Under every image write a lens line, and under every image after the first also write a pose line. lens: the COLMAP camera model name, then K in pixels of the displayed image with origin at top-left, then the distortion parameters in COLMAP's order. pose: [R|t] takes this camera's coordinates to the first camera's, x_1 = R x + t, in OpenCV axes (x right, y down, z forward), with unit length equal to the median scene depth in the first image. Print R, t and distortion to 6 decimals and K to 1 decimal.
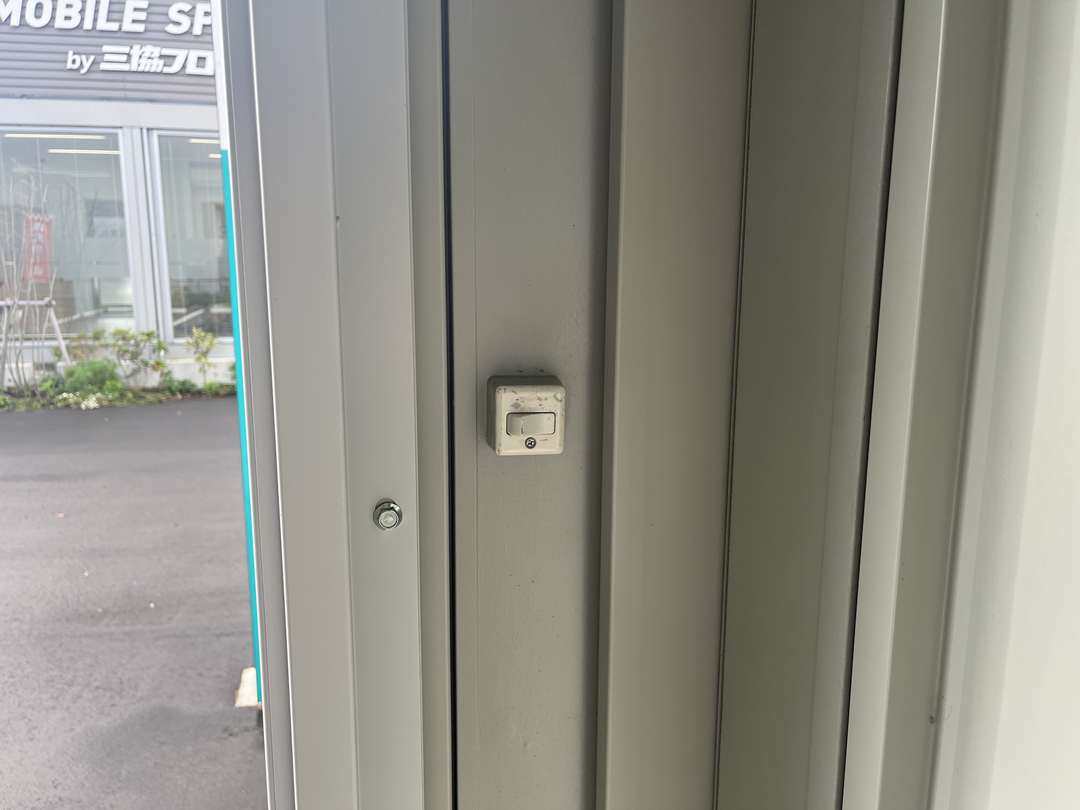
lens RADIAL K [[807.5, 0, 540.0], [0, 807.5, 405.0], [0, 0, 1]] dist [0.107808, -0.155306]
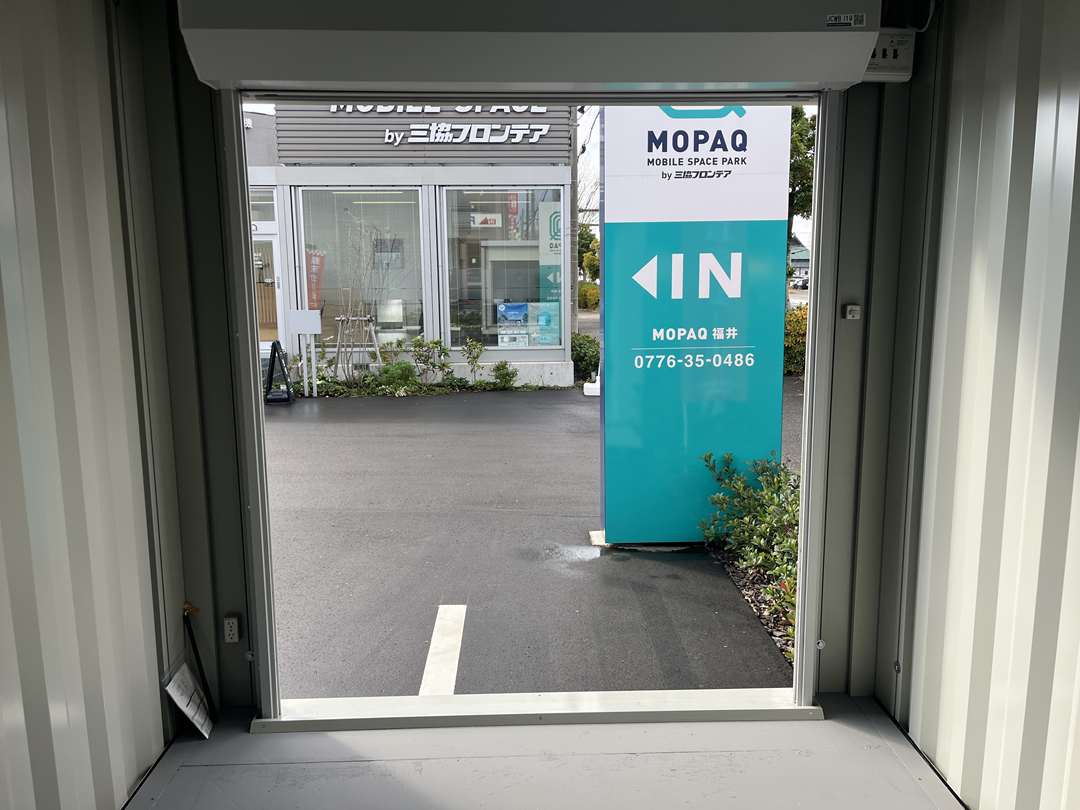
lens RADIAL K [[807.5, 0, 540.0], [0, 807.5, 405.0], [0, 0, 1]] dist [0.107808, -0.155306]
pose [[0.977809, 0.018041, -0.208722, -0.044474], [-0.023404, 0.999456, -0.023253, 0.039994], [0.208188, 0.027622, 0.977699, -0.230268]]
